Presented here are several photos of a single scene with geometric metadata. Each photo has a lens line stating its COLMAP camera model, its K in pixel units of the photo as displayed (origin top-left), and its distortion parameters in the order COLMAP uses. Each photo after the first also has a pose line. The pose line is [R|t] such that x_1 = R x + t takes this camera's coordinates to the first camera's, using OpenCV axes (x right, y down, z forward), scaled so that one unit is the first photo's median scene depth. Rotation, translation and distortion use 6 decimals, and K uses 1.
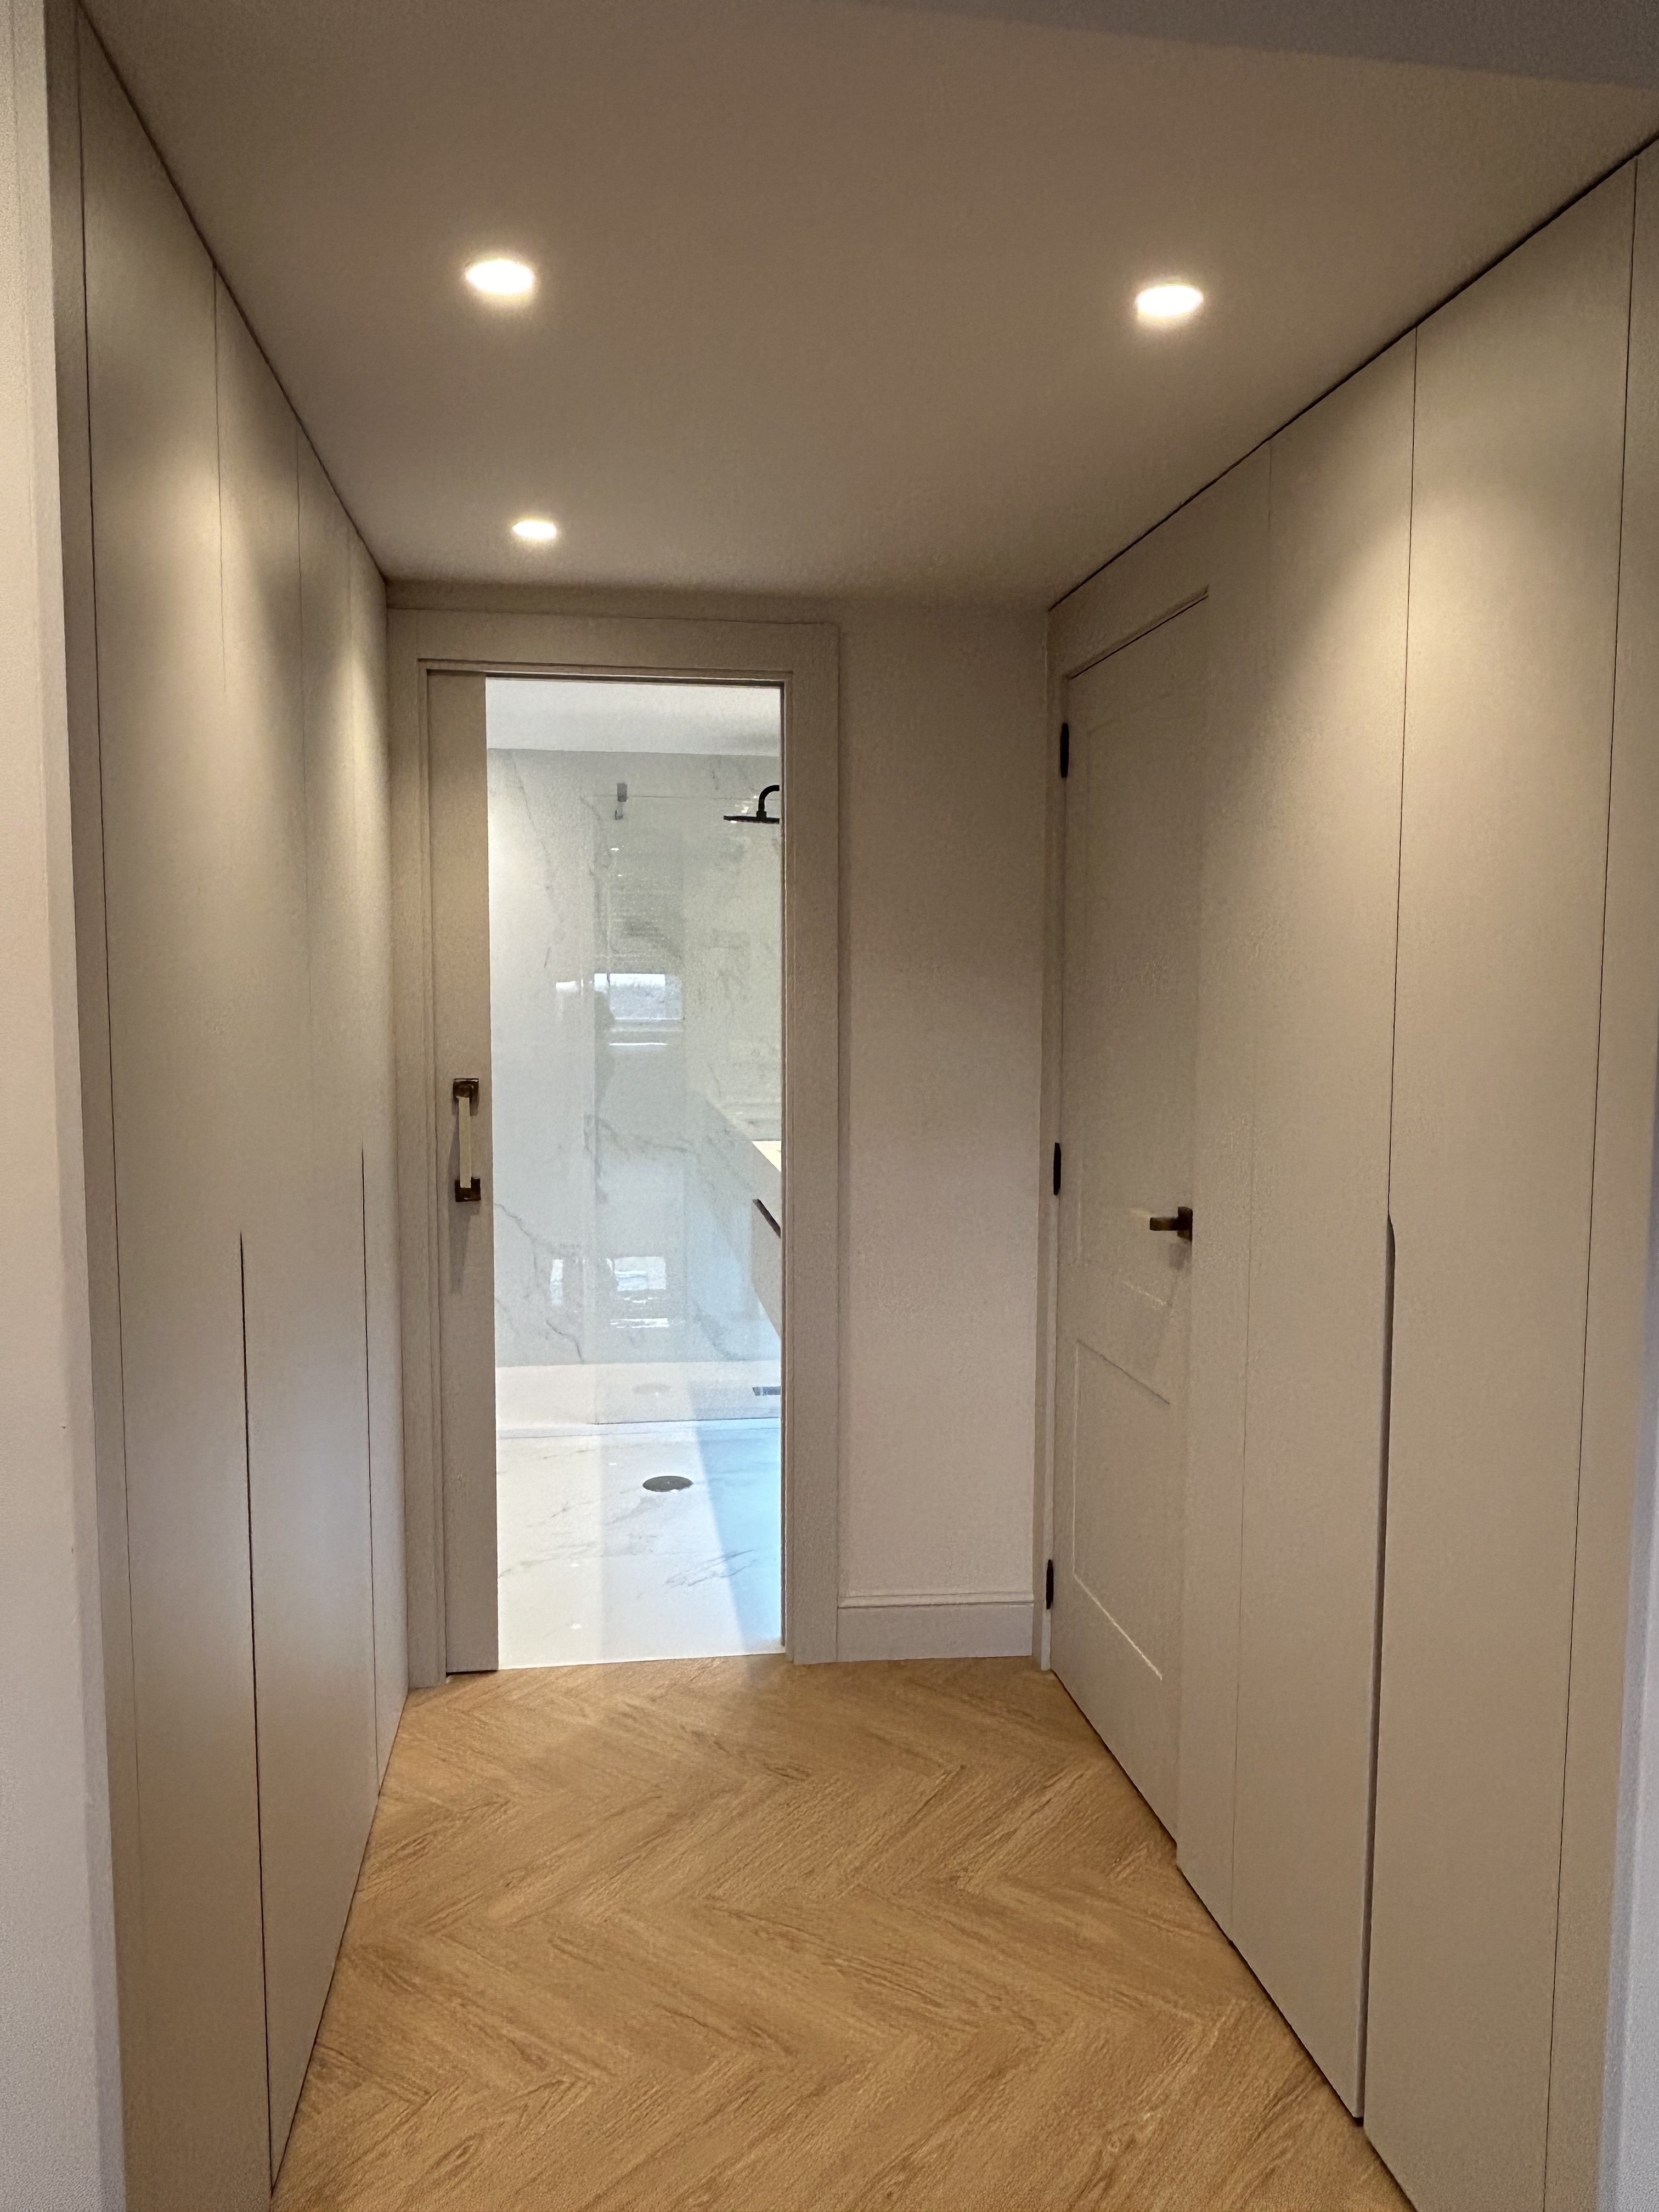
lens RADIAL K [[1539.3, 0, 813.9], [0, 1539.3, 1111.7], [0, 0, 1]] dist [-0.012564, 0.005569]
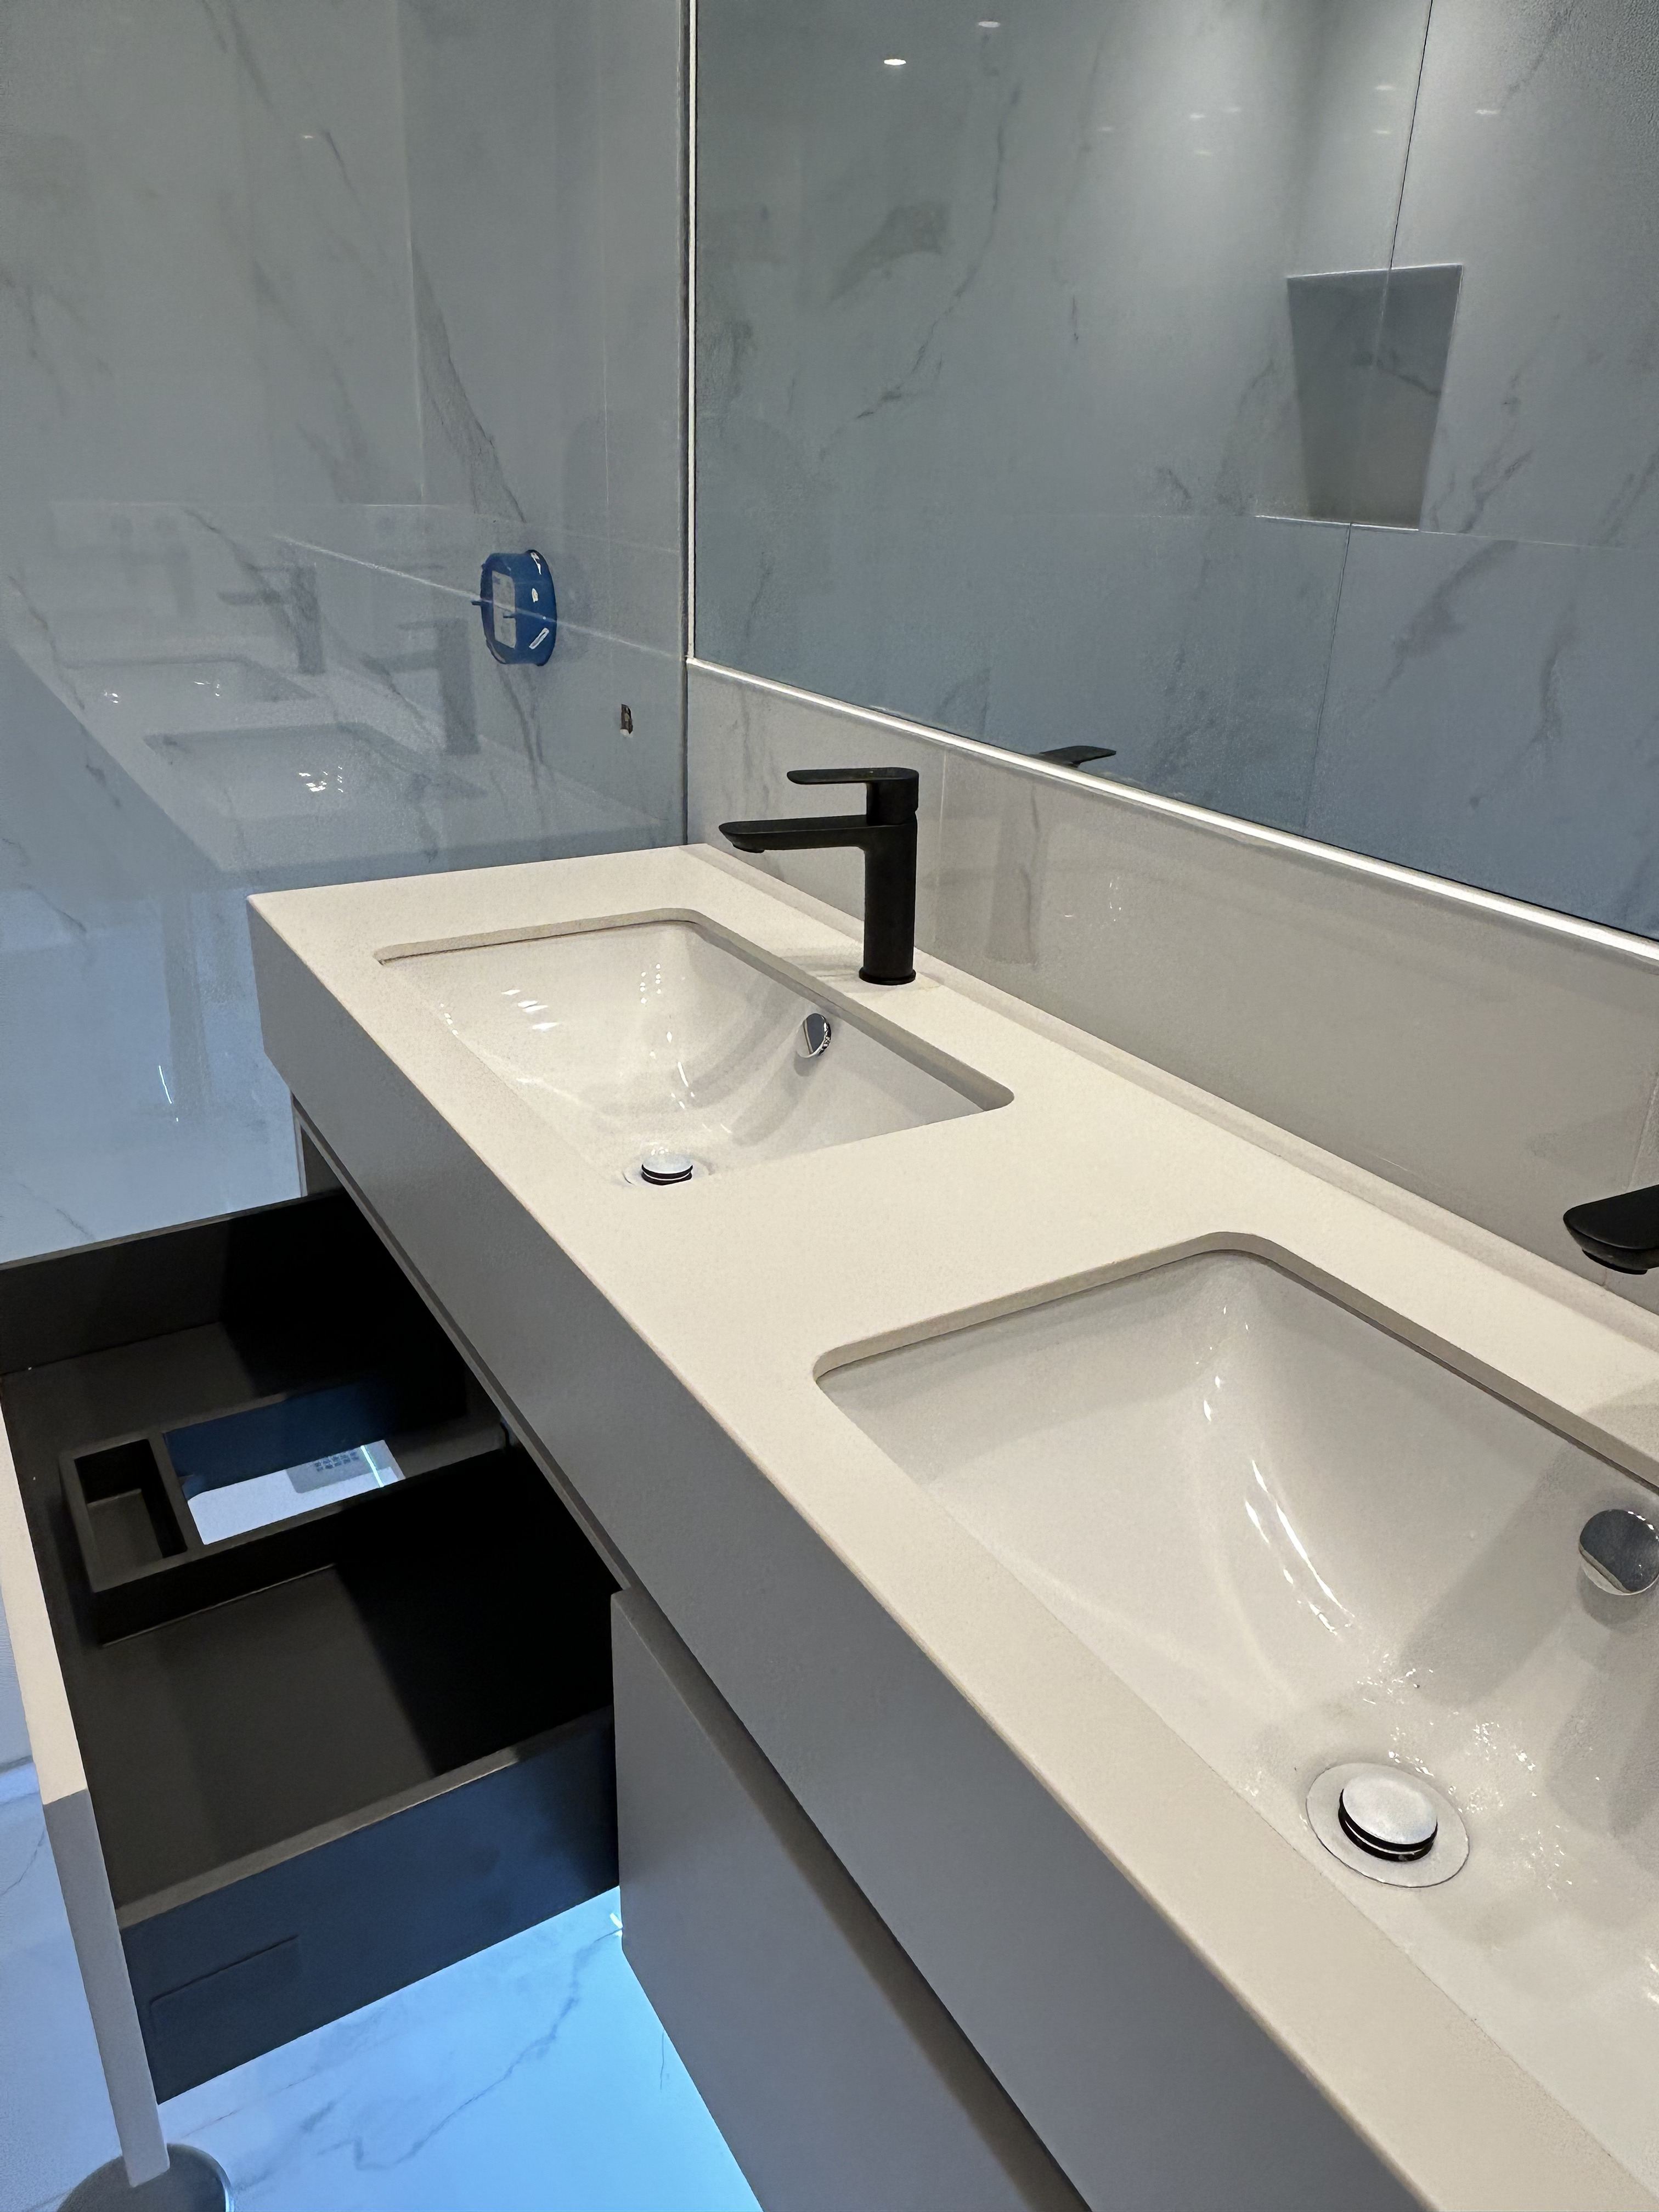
lens RADIAL K [[1539.3, 0, 834.0], [0, 1539.3, 1084.6], [0, 0, 1]] dist [-0.012564, 0.005569]
pose [[0.914660, -0.127336, 0.383644, -0.050478], [-0.002390, 0.947367, 0.320141, -0.035213], [-0.404217, -0.293737, 0.866214, 0.656985]]
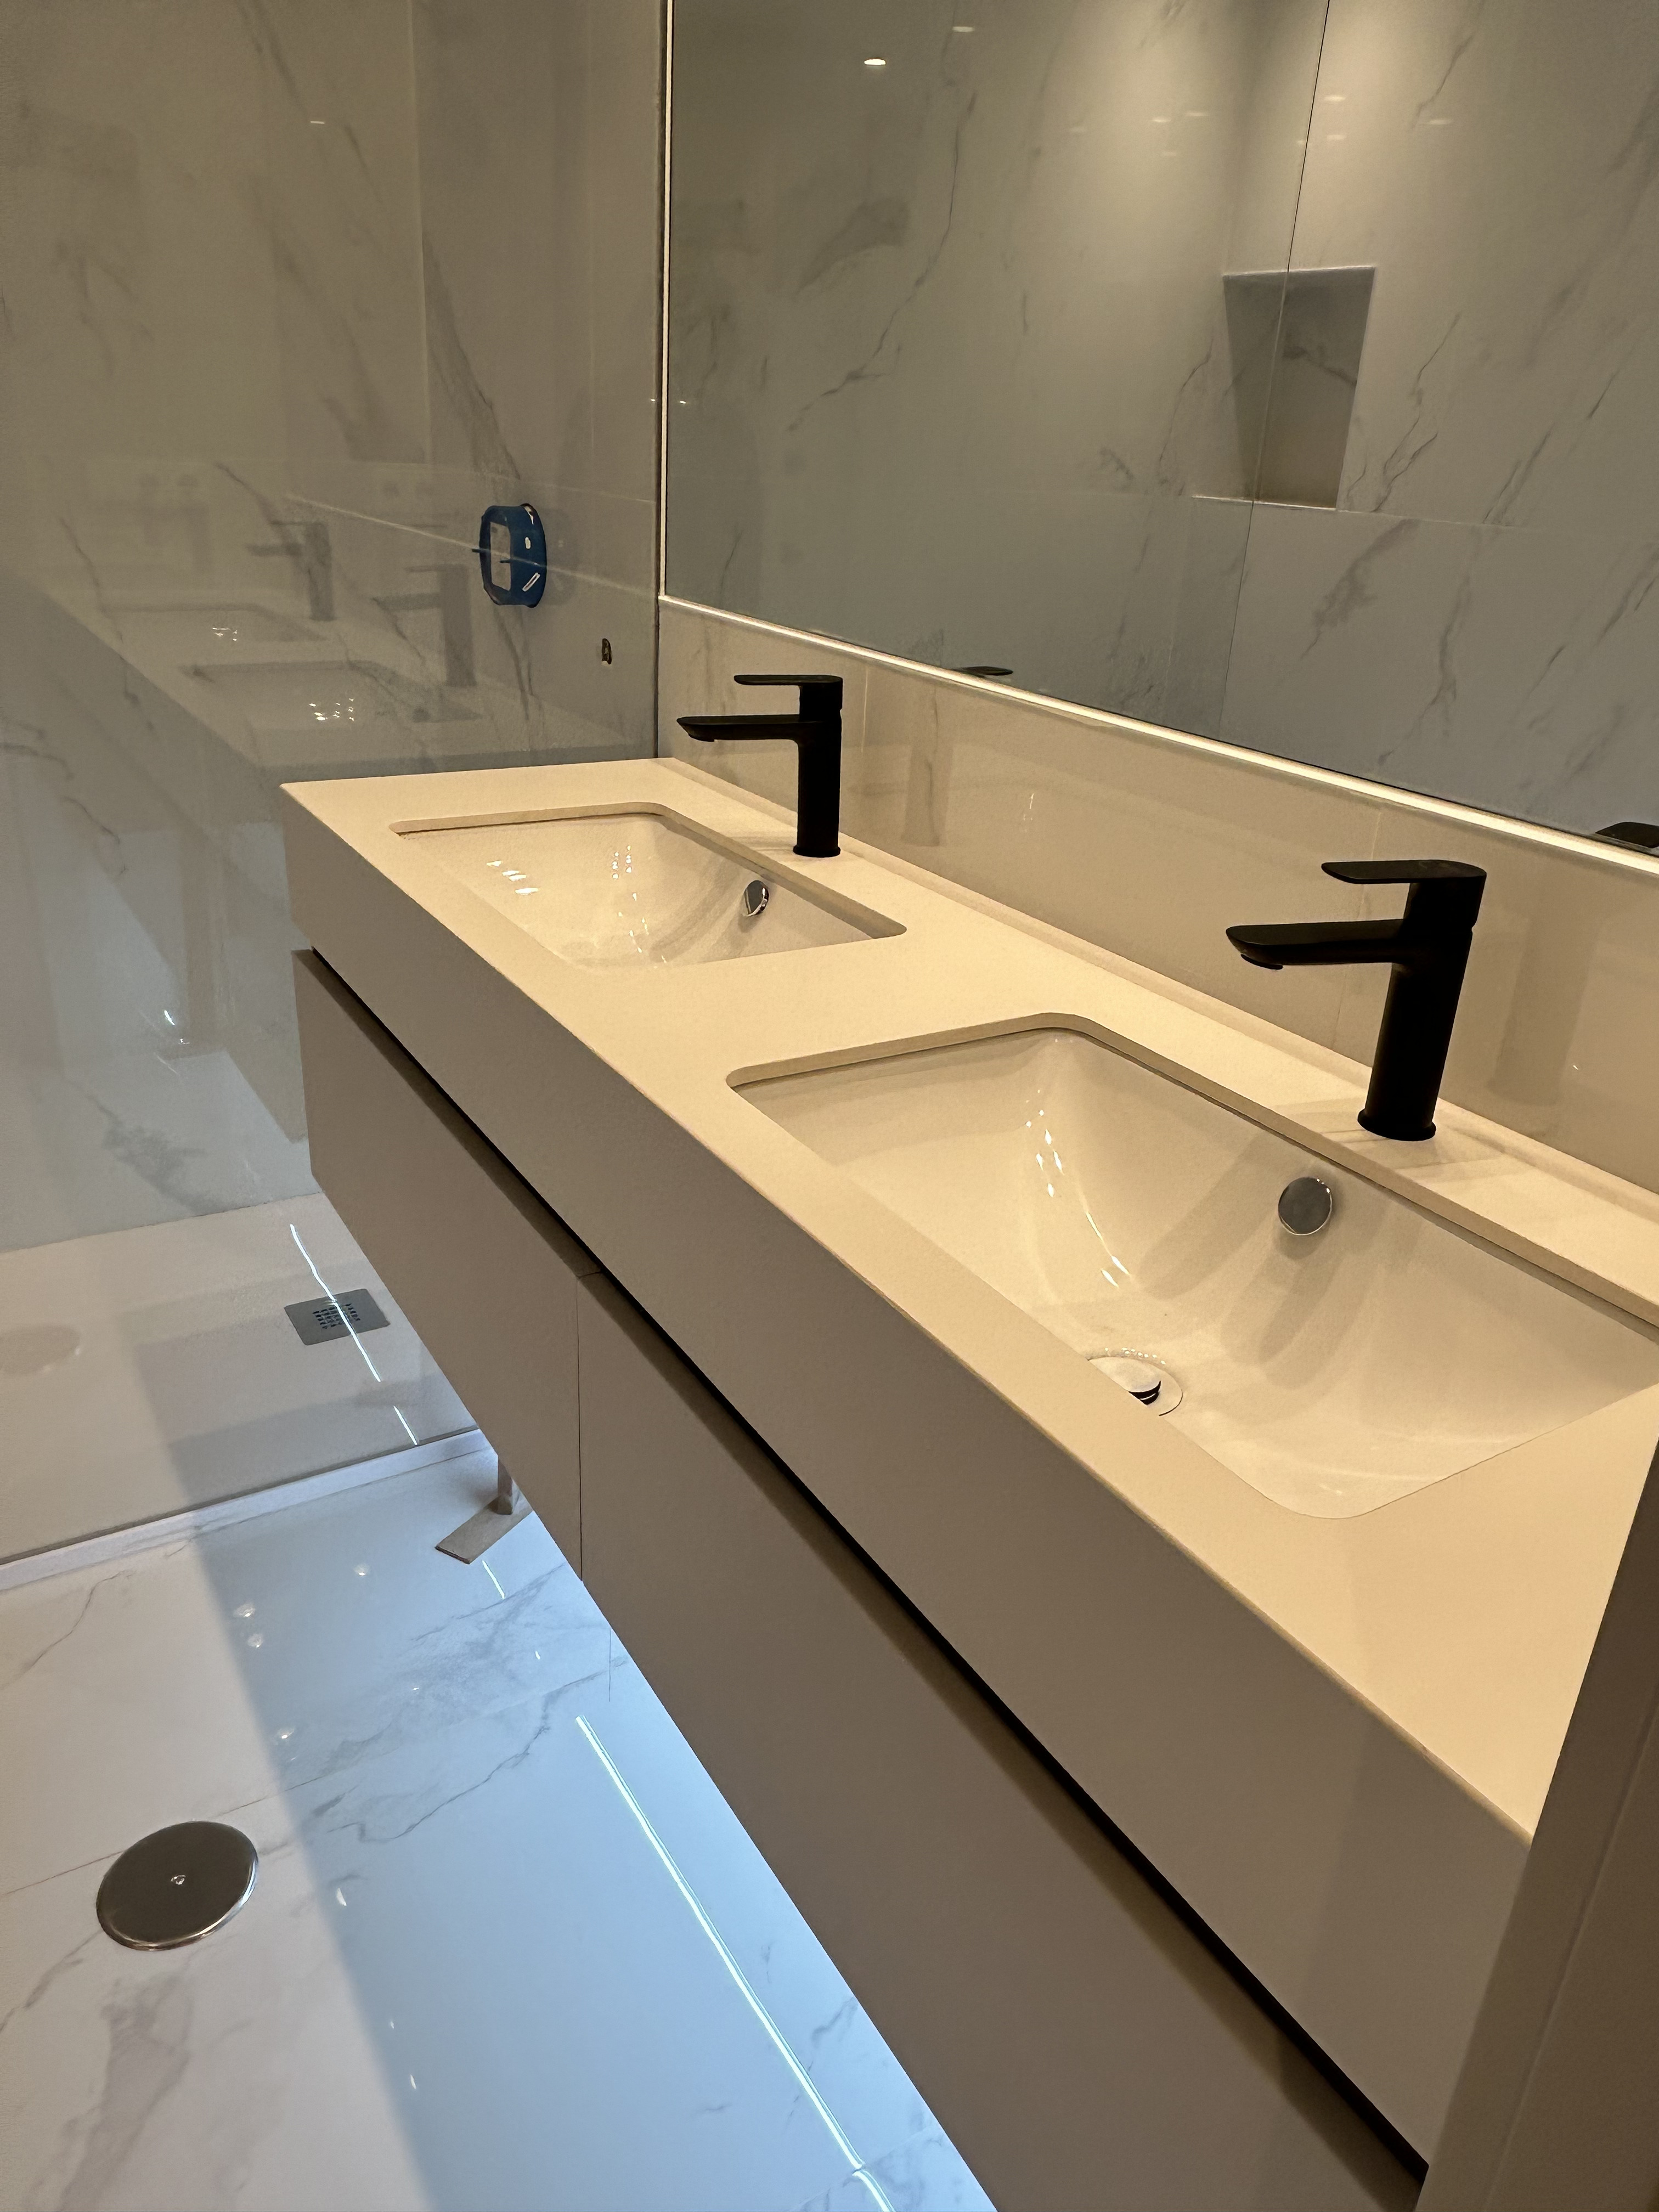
lens RADIAL K [[1539.3, 0, 833.6], [0, 1539.3, 1103.2], [0, 0, 1]] dist [-0.012564, 0.005569]
pose [[0.913002, -0.117694, 0.390608, -0.063955], [-0.021632, 0.942166, 0.334447, -0.026913], [-0.407380, -0.313800, 0.857654, 0.603758]]
